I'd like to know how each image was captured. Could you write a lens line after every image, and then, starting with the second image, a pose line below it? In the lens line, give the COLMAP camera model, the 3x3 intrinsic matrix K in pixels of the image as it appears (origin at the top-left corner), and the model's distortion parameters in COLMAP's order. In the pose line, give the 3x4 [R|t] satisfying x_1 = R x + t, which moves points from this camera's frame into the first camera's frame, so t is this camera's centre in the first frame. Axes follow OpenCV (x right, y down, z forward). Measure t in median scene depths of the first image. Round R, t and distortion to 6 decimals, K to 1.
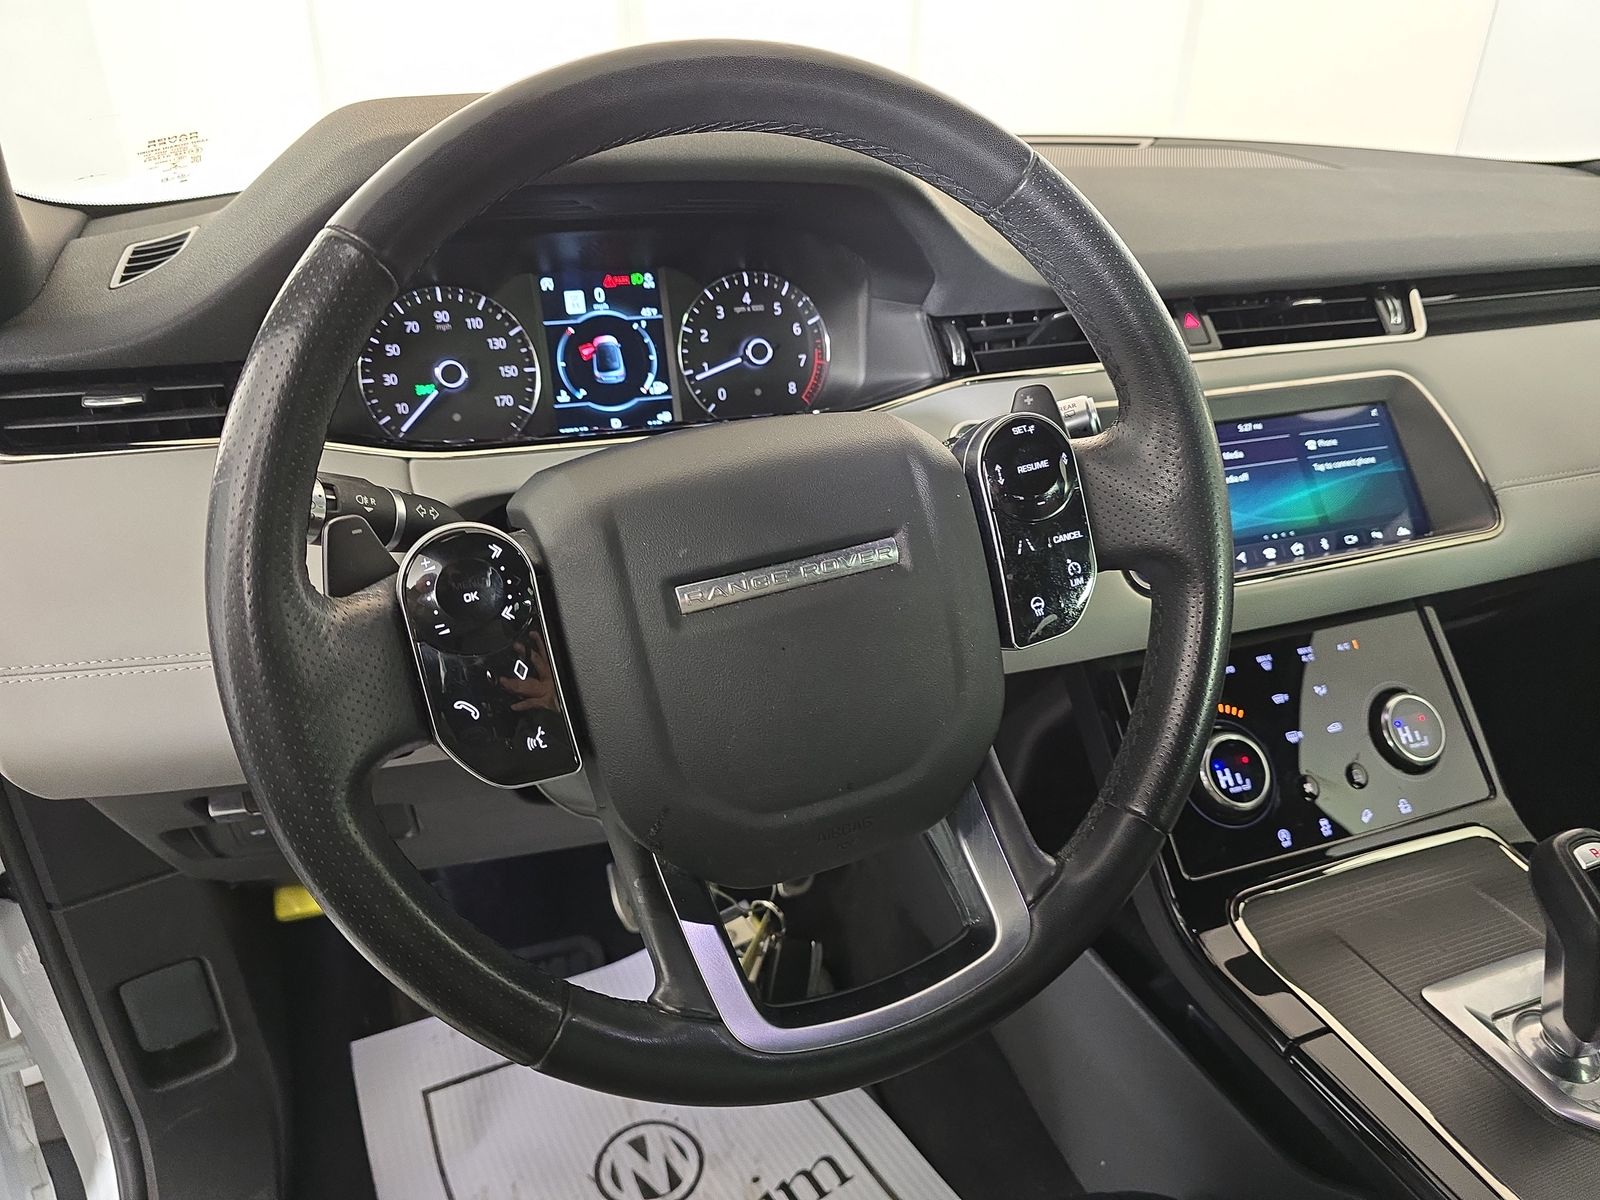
lens RADIAL K [[1062.1, 0, 800.0], [0, 1062.1, 600.0], [0, 0, 1]] dist [-0.003168, -0.000509]
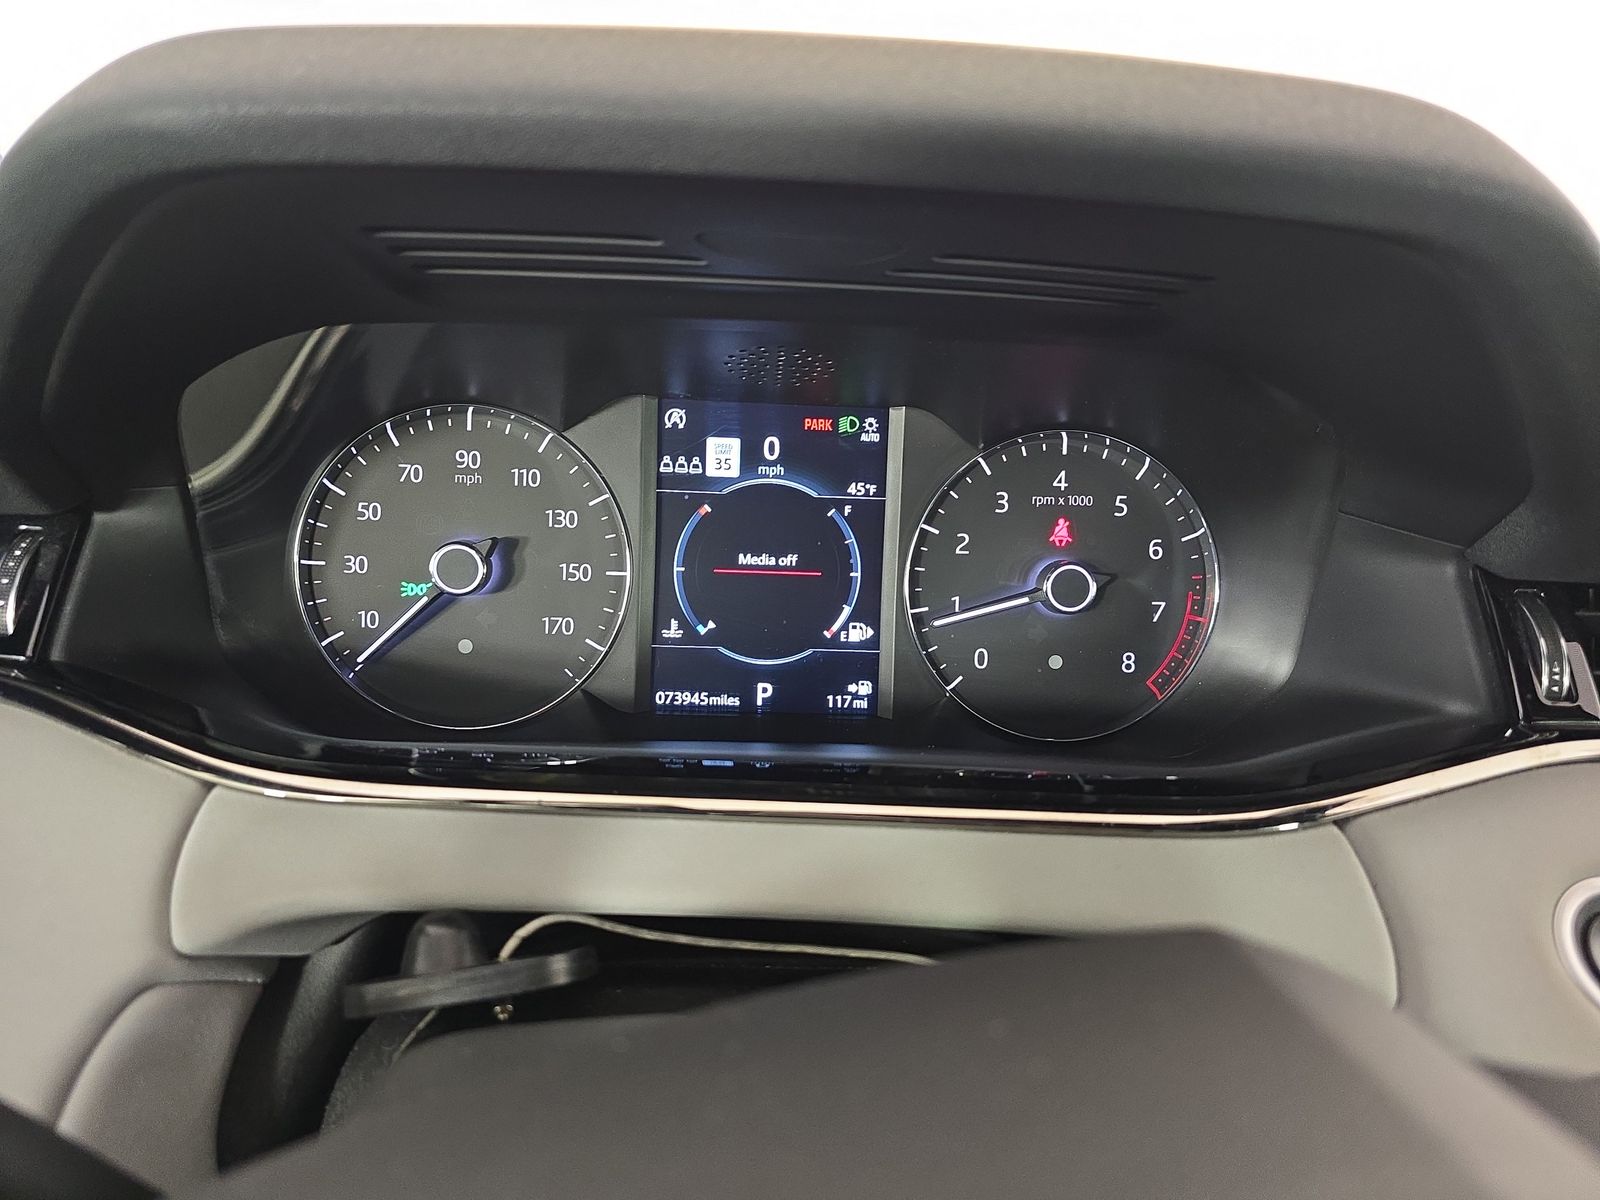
lens RADIAL K [[1078.6, 0, 800.0], [0, 1078.6, 600.0], [0, 0, 1]] dist [0.067933, -0.000276]
pose [[0.948747, 0.150642, -0.277823, -0.016499], [-0.174321, 0.982706, -0.062452, -0.179783], [0.263610, 0.107682, 0.958600, 0.493420]]
